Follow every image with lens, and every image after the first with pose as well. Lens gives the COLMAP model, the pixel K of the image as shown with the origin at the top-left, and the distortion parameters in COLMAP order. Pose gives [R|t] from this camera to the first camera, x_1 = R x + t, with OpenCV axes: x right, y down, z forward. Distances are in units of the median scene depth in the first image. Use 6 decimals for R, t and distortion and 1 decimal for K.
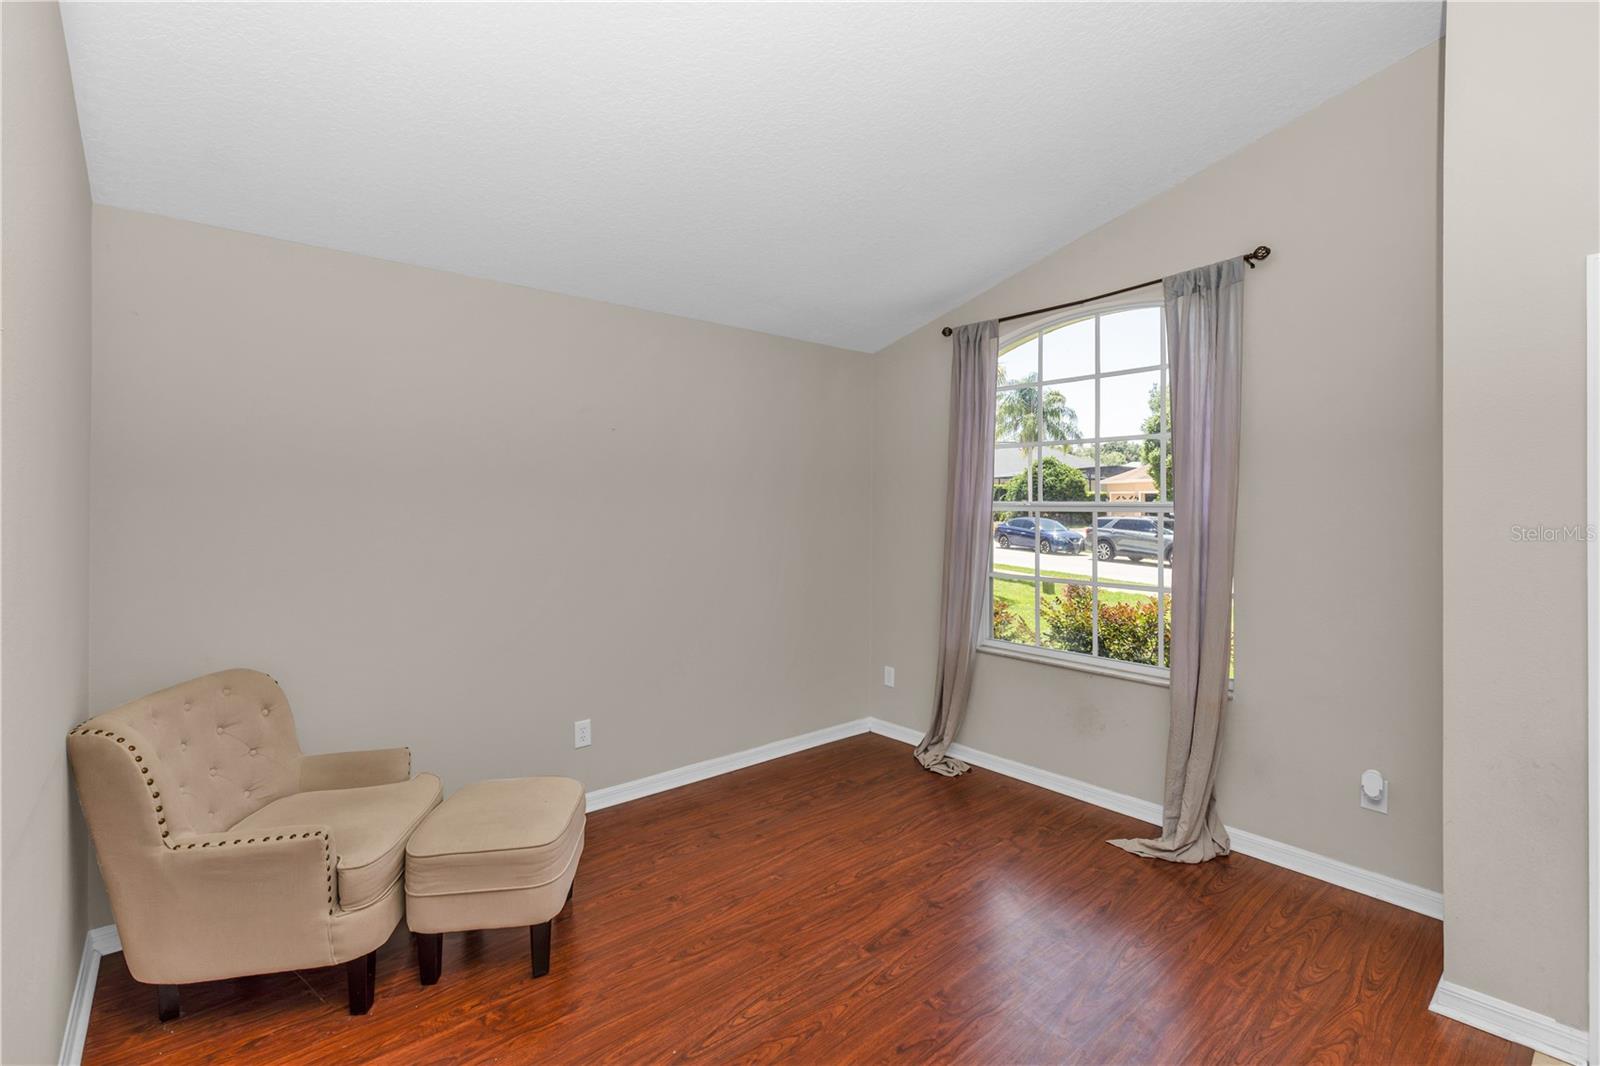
lens RADIAL K [[719.9, 0, 800.2], [0, 719.9, 508.7], [0, 0, 1]] dist [-0.000873, -0.000542]
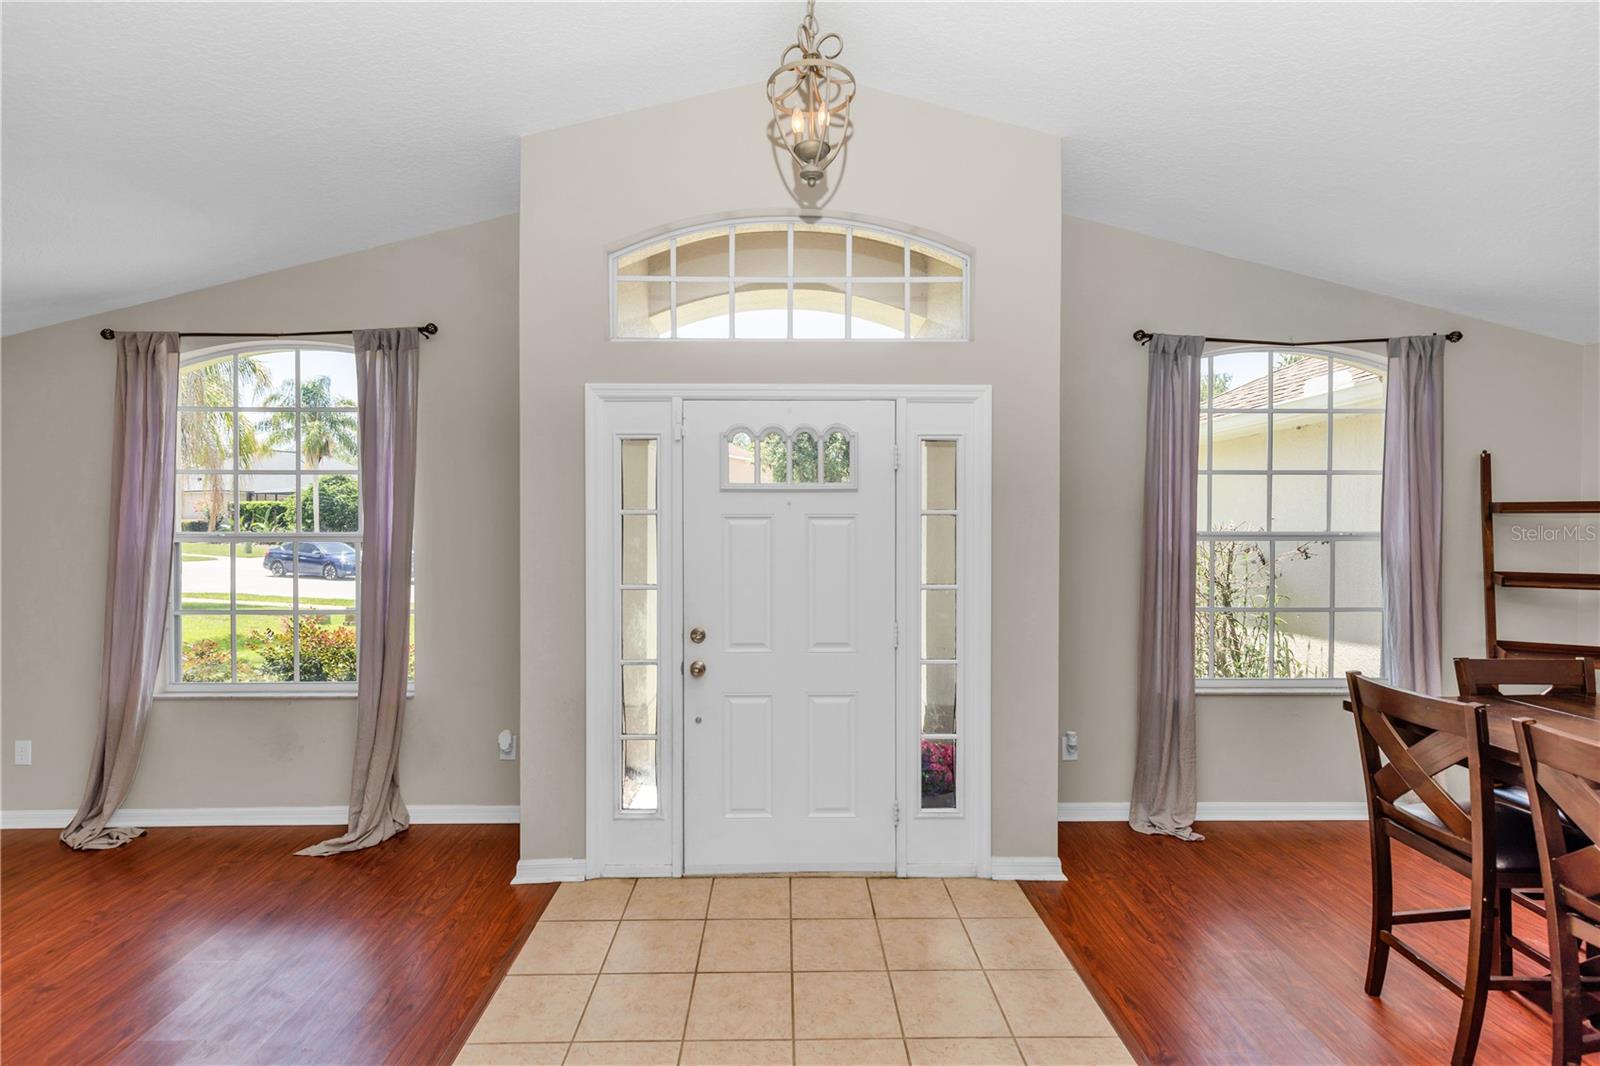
lens RADIAL K [[732.2, 0, 800.0], [0, 732.2, 533.0], [0, 0, 1]] dist [-0.000465, 0.000550]
pose [[0.638493, -0.014619, 0.769489, 0.071988], [0.008168, 0.999892, 0.012219, -0.017222], [-0.769584, -0.001516, 0.638543, -0.241455]]
